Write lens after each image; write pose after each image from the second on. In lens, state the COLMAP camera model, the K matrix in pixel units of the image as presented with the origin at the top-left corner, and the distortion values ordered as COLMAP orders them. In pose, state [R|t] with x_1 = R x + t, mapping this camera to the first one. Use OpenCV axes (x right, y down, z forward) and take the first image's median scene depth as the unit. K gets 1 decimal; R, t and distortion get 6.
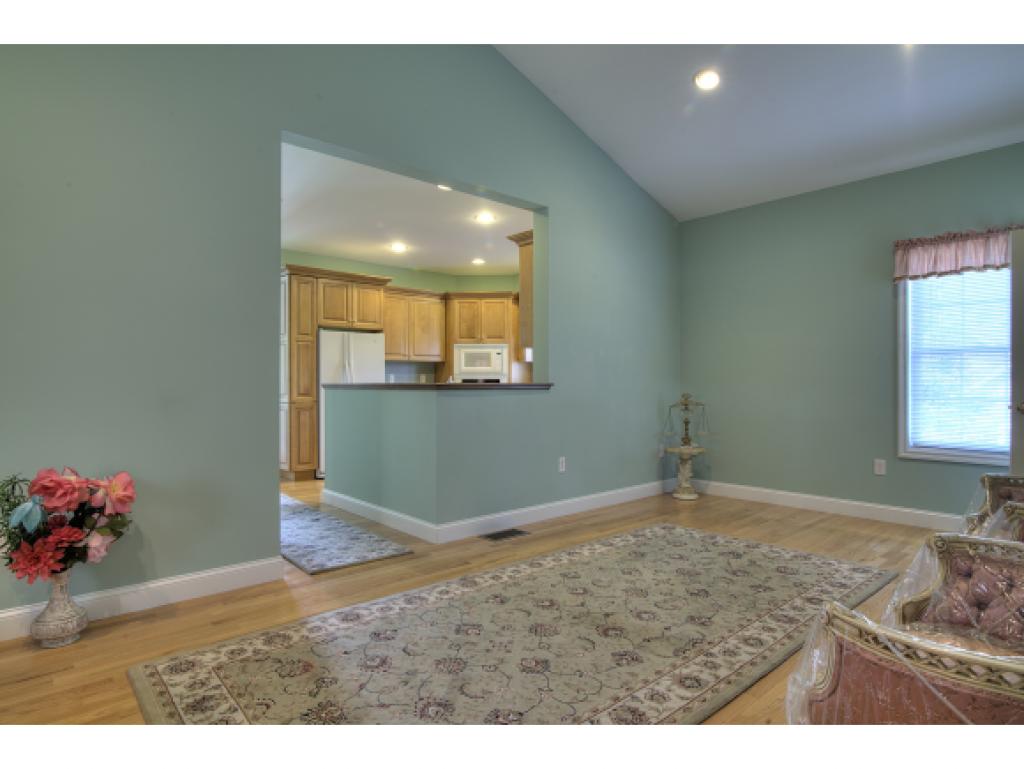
lens RADIAL K [[579.7, 0, 516.2], [0, 579.7, 383.5], [0, 0, 1]] dist [-0.020747, -0.000266]
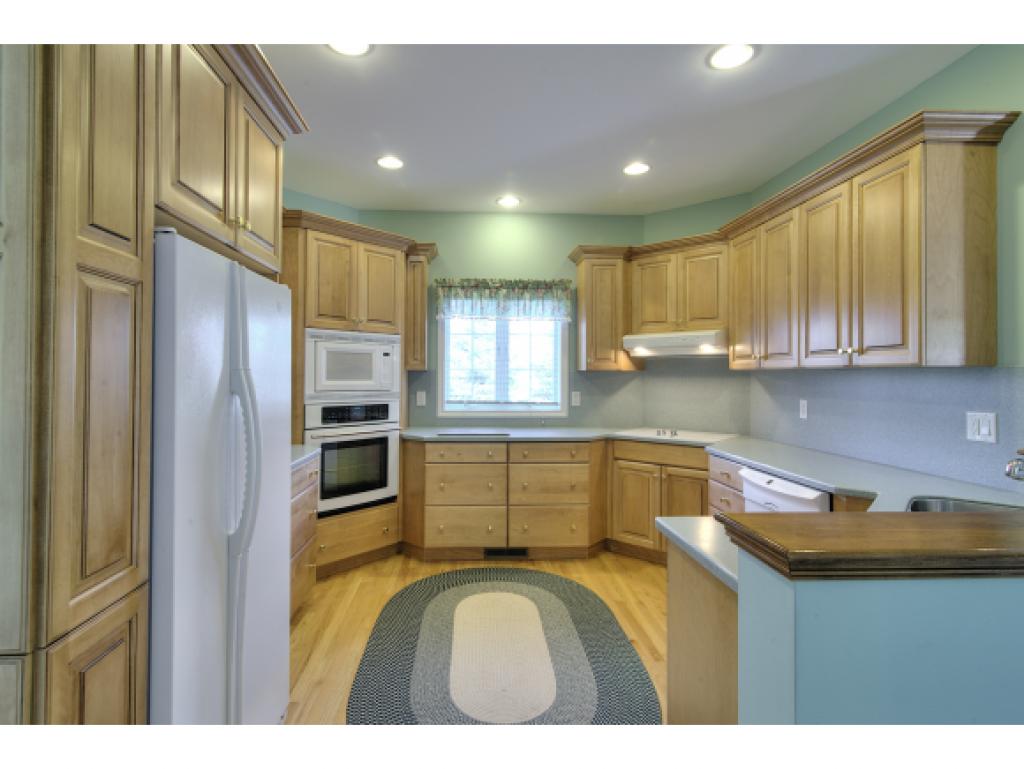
lens RADIAL K [[520.0, 0, 501.7], [0, 520.0, 373.4], [0, 0, 1]] dist [-0.031556, -0.000214]
pose [[0.620386, 0.002964, 0.784291, -0.331630], [-0.000075, 0.999993, -0.003720, -0.033162], [-0.784296, 0.002249, 0.620382, 0.641952]]
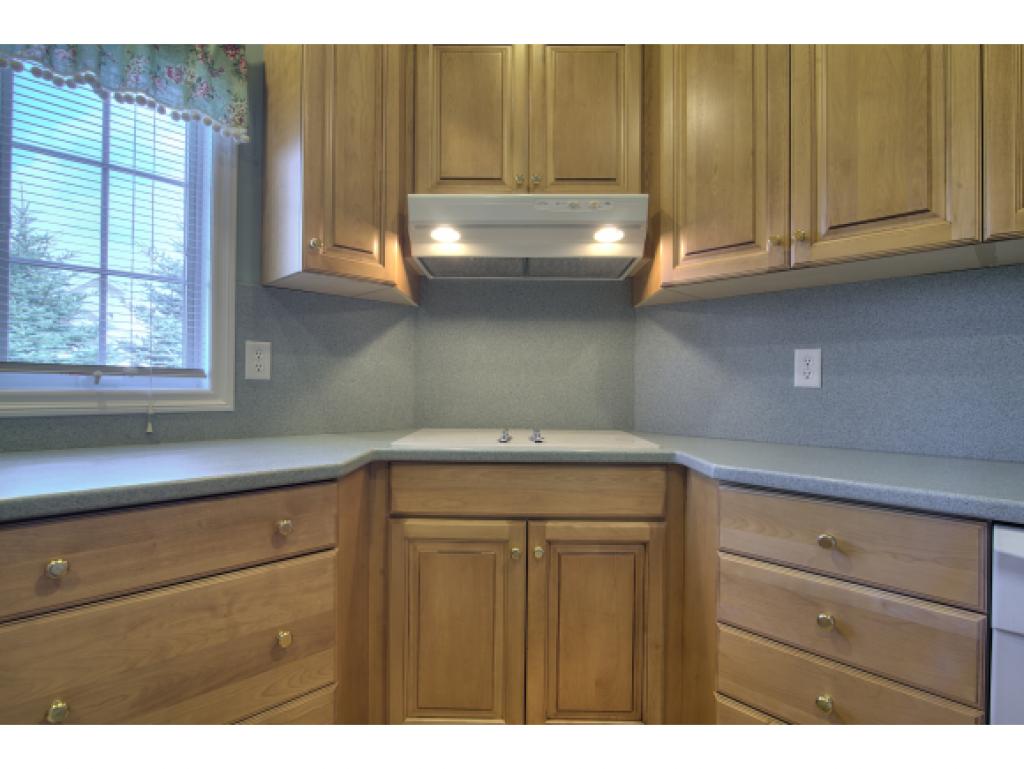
lens RADIAL K [[504.6, 0, 518.0], [0, 504.6, 383.7], [0, 0, 1]] dist [-0.013898, -0.000775]
pose [[-0.054367, -0.001133, 0.998520, -0.053424], [-0.005119, 0.999987, 0.000856, -0.000092], [-0.998508, -0.005065, -0.054372, 0.830441]]
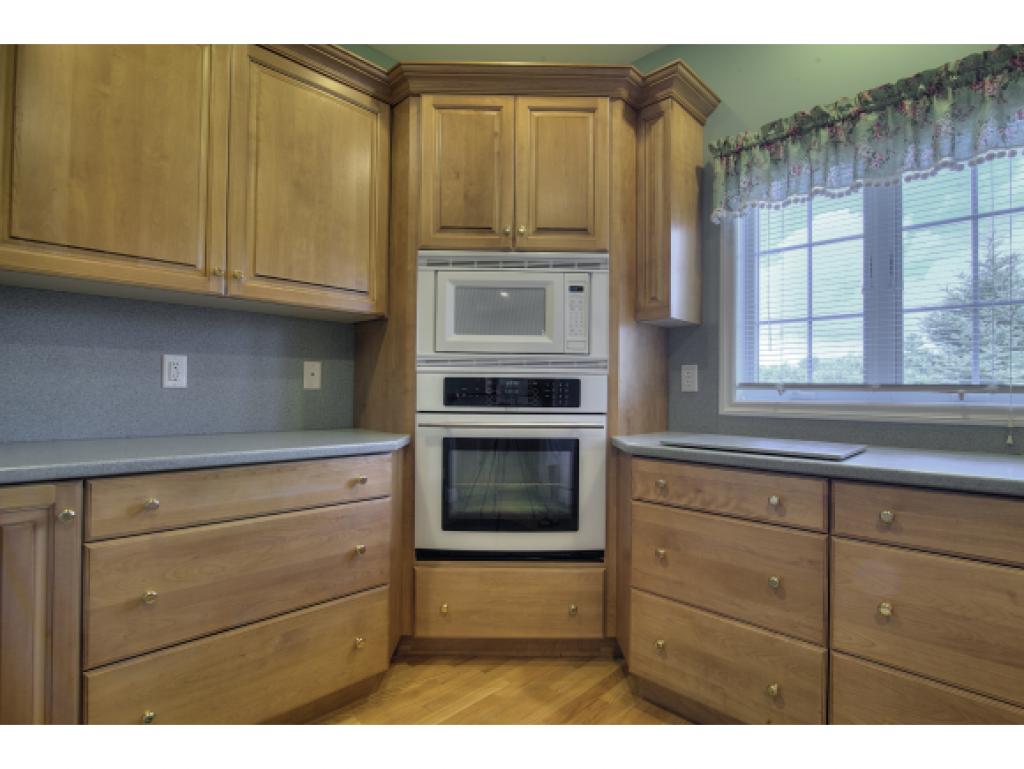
lens RADIAL K [[508.0, 0, 503.6], [0, 508.0, 385.8], [0, 0, 1]] dist [-0.014025, 0.000587]
pose [[0.999124, 0.010413, 0.040535, -0.076169], [-0.009829, 0.999845, -0.014580, -0.000095], [-0.040680, 0.014169, 0.999072, 0.763517]]
